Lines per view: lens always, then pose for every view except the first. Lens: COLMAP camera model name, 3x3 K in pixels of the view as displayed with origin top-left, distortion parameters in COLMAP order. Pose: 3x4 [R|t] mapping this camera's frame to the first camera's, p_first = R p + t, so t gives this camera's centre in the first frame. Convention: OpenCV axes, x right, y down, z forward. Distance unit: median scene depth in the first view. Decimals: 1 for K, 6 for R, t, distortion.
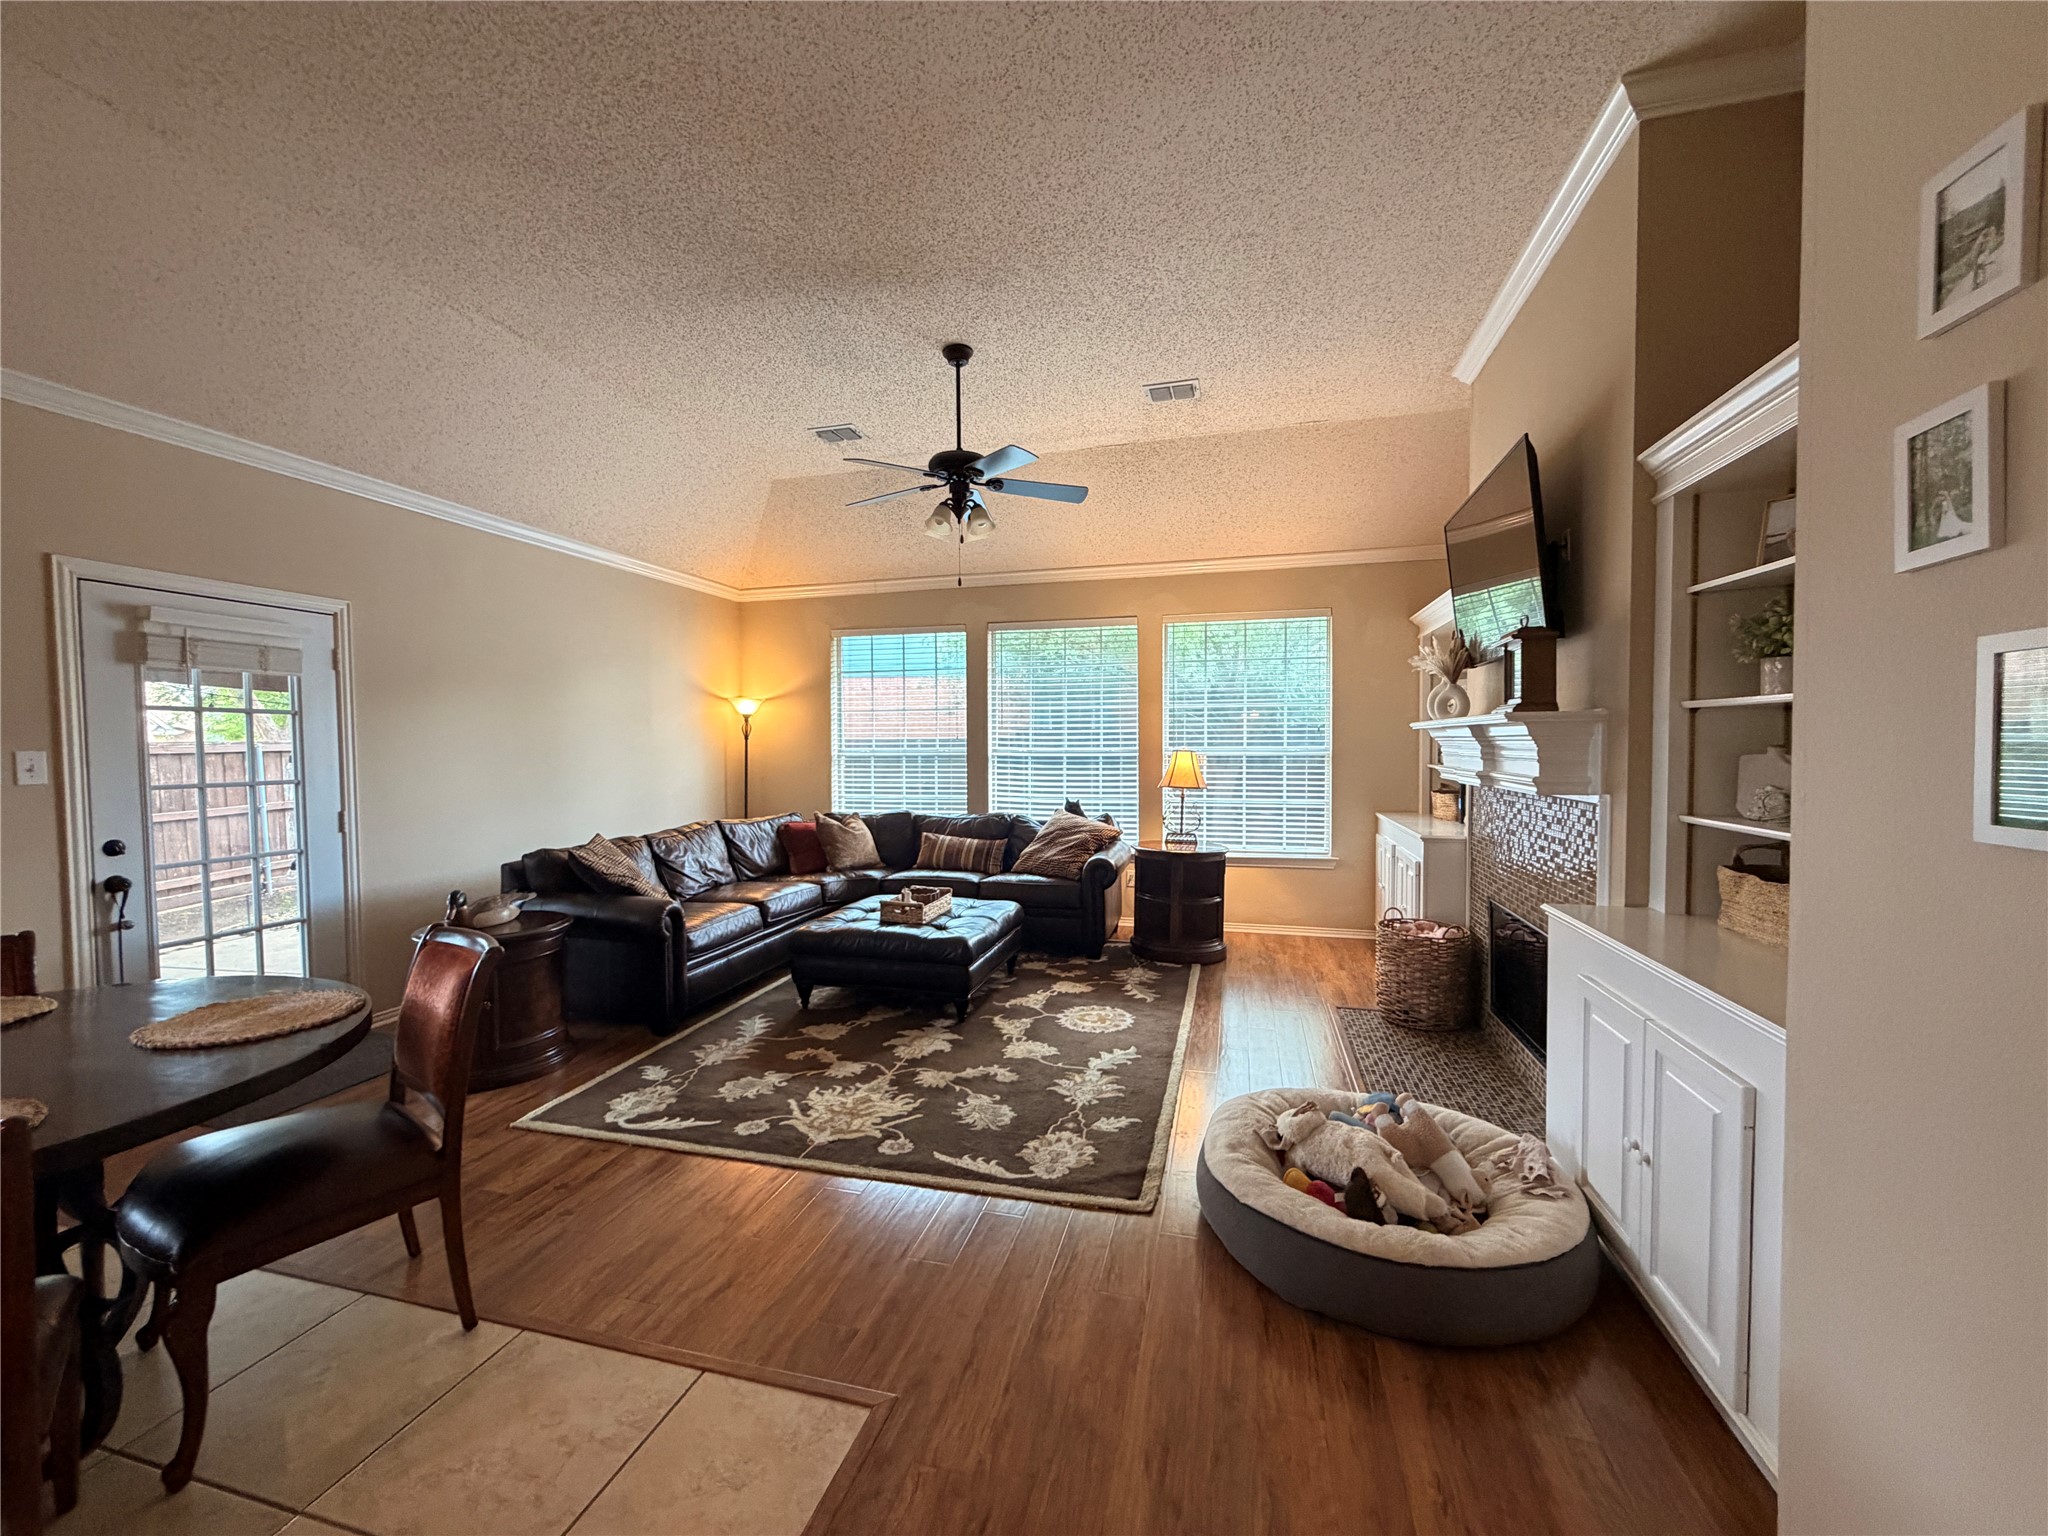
lens RADIAL K [[815.6, 0, 1022.1], [0, 815.6, 766.5], [0, 0, 1]] dist [0.001584, -0.000111]
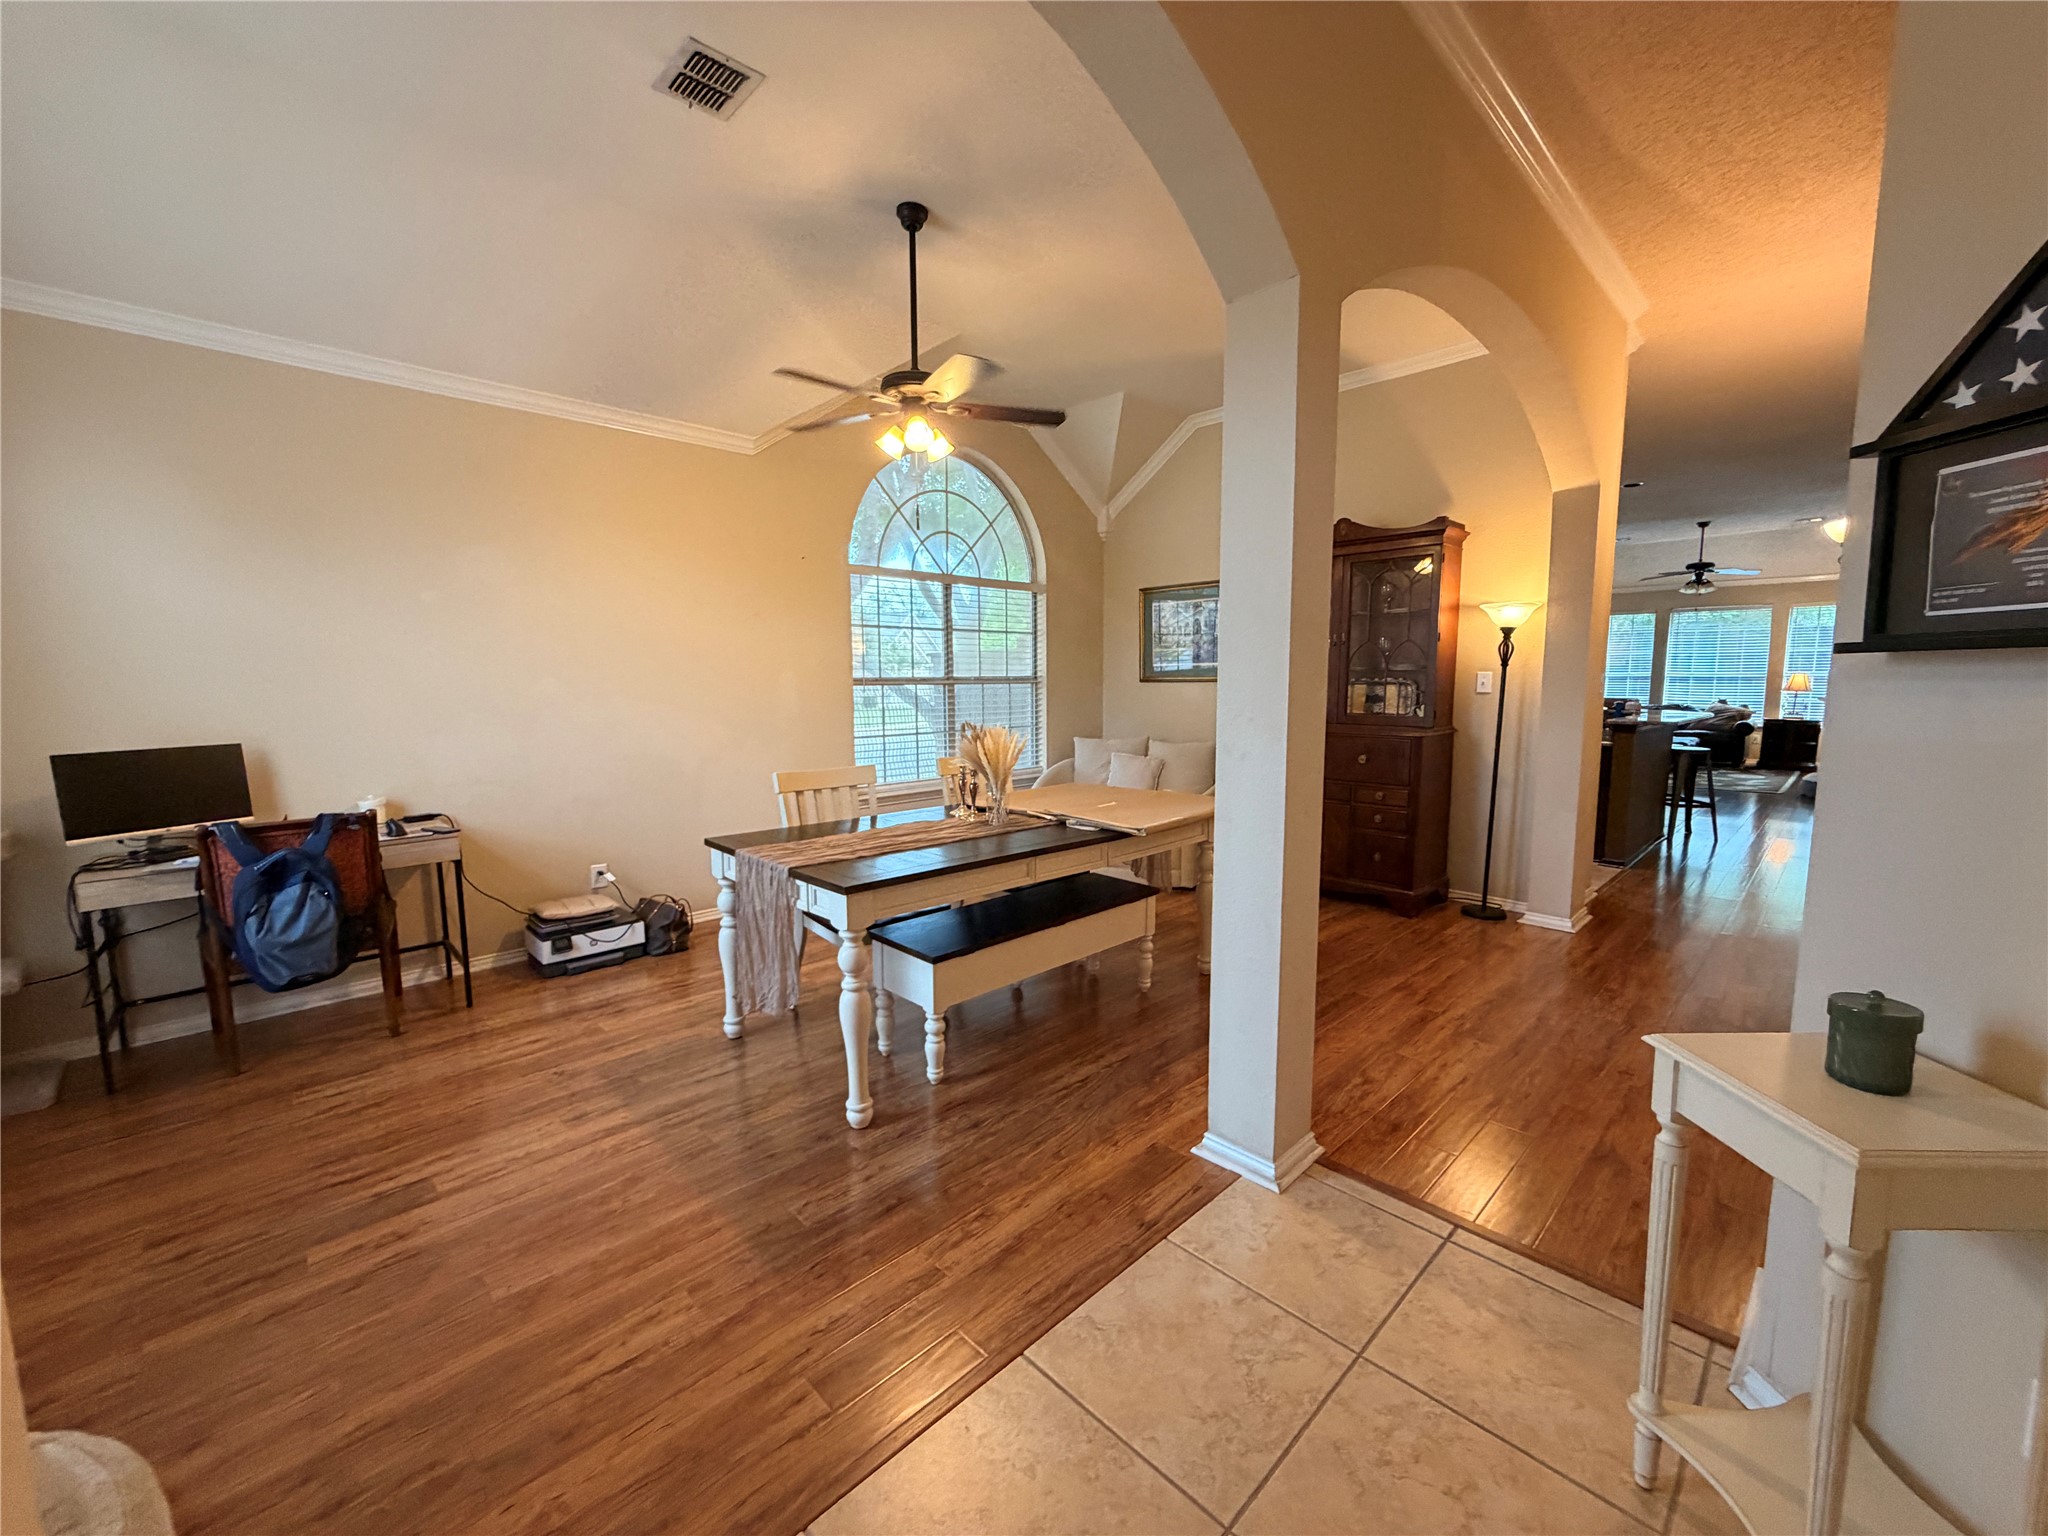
lens RADIAL K [[815.6, 0, 1017.1], [0, 815.6, 773.3], [0, 0, 1]] dist [0.001584, -0.000111]
pose [[0.855506, 0.056266, -0.514727, -0.436717], [-0.008136, 0.995416, 0.095289, 0.055290], [0.517729, -0.077332, 0.852042, -1.896607]]
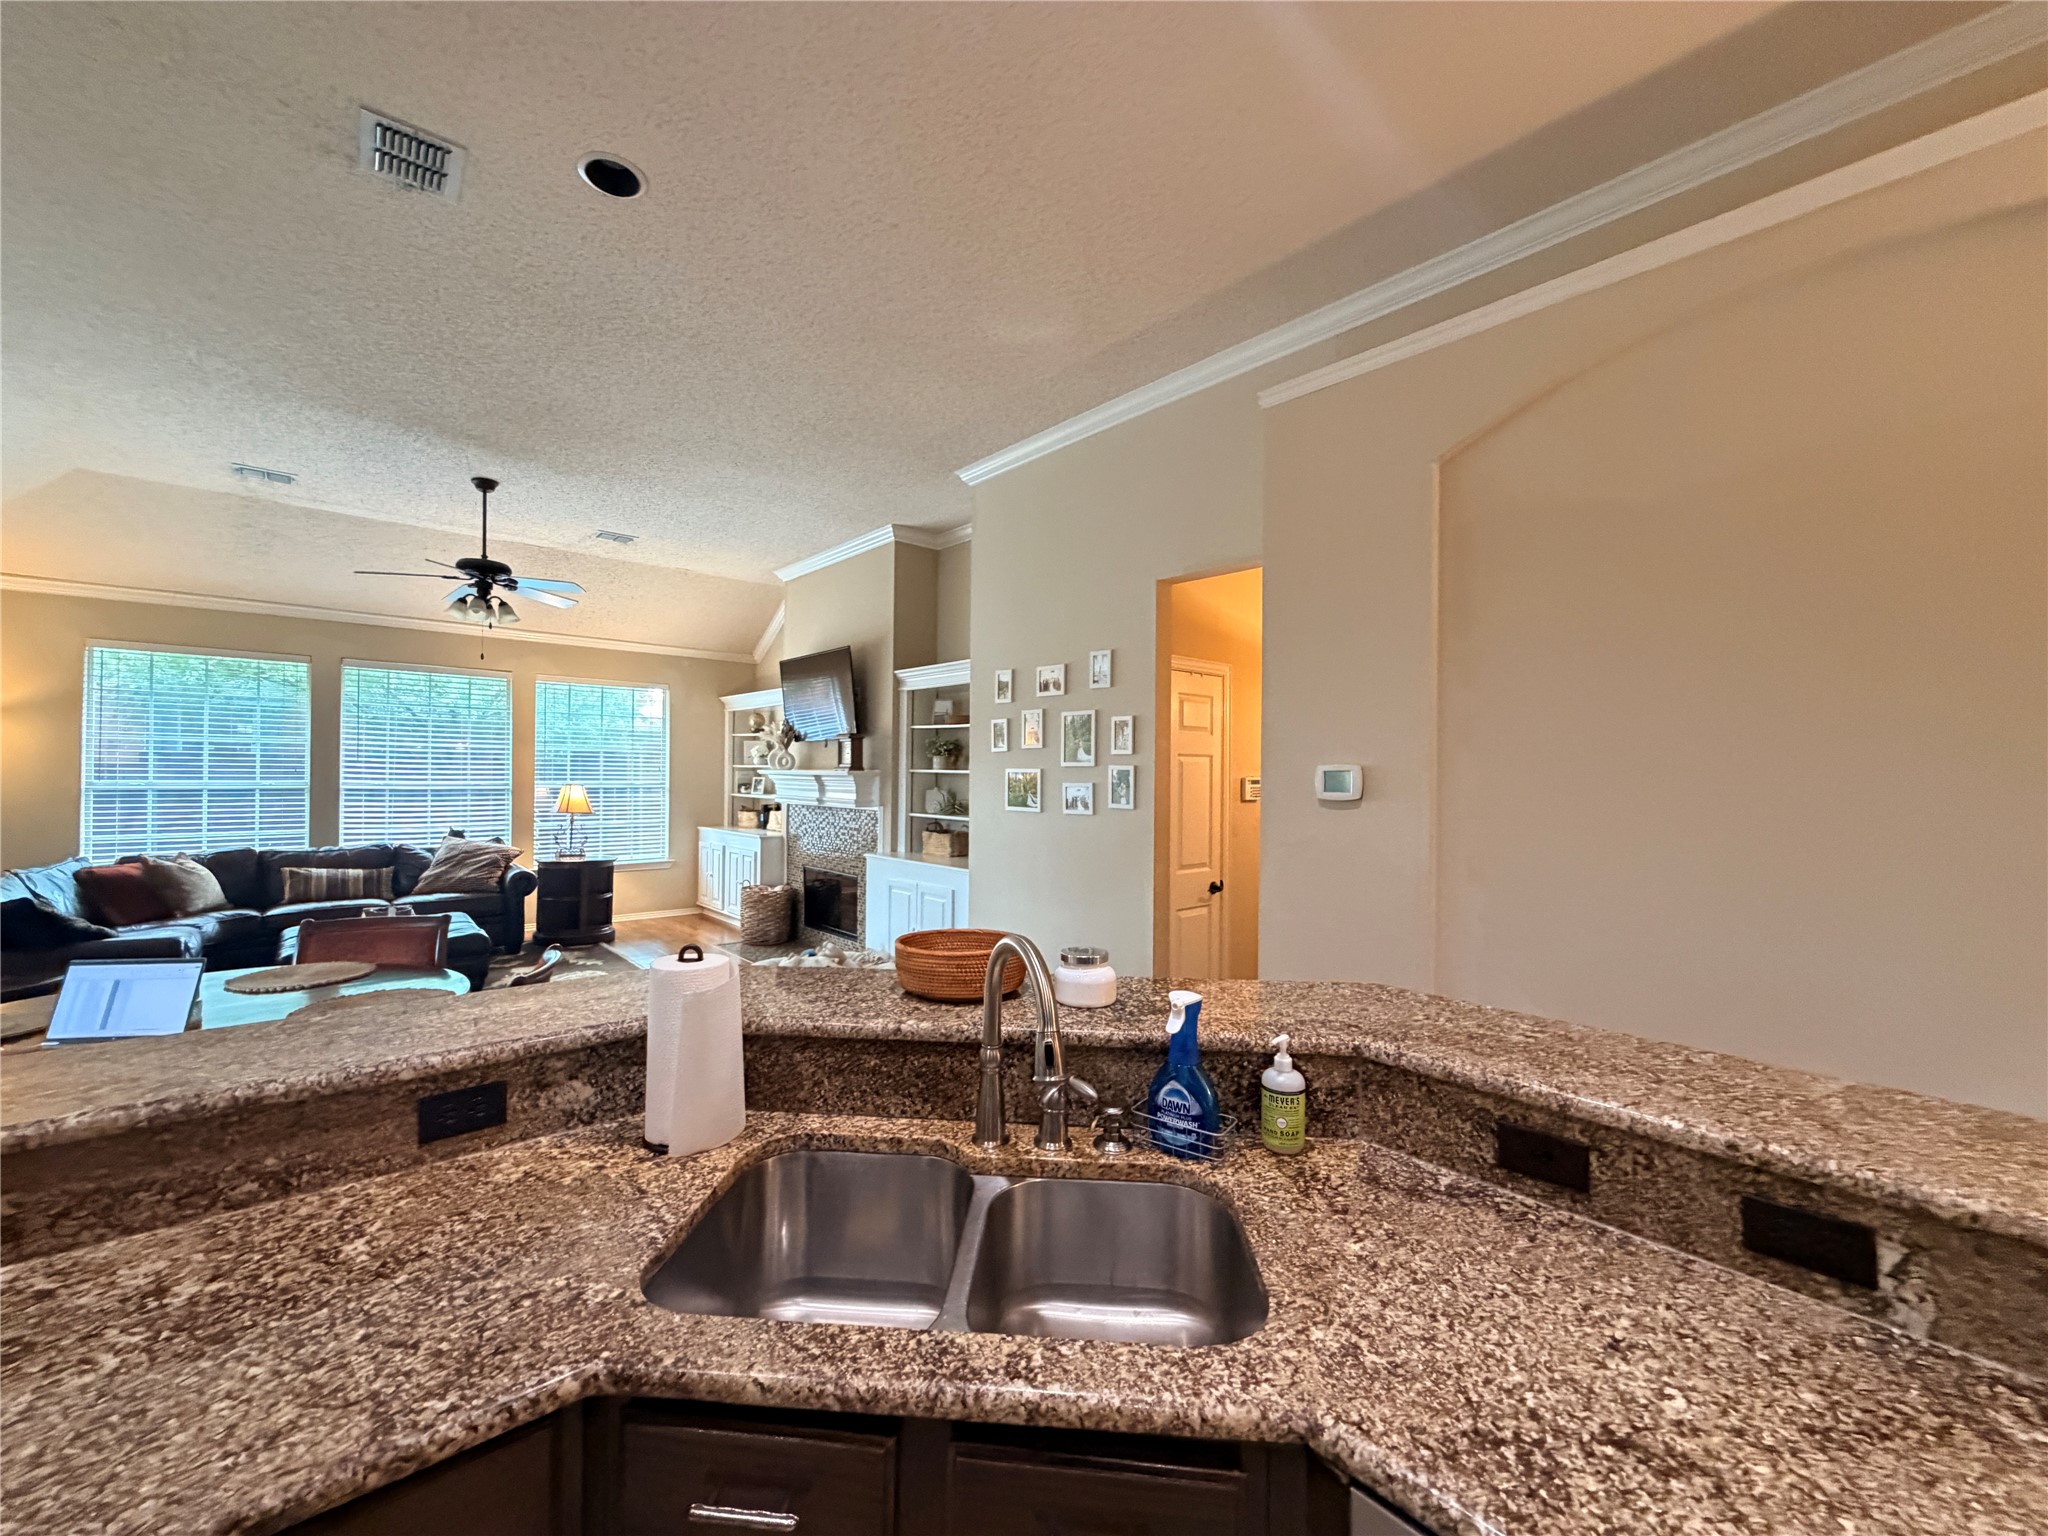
lens RADIAL K [[815.6, 0, 1029.9], [0, 815.6, 766.0], [0, 0, 1]] dist [0.001584, -0.000111]
pose [[0.533922, 0.020569, 0.845283, -0.536589], [0.009533, 0.999494, -0.030343, -0.003864], [-0.845480, 0.024259, 0.533456, -0.322863]]
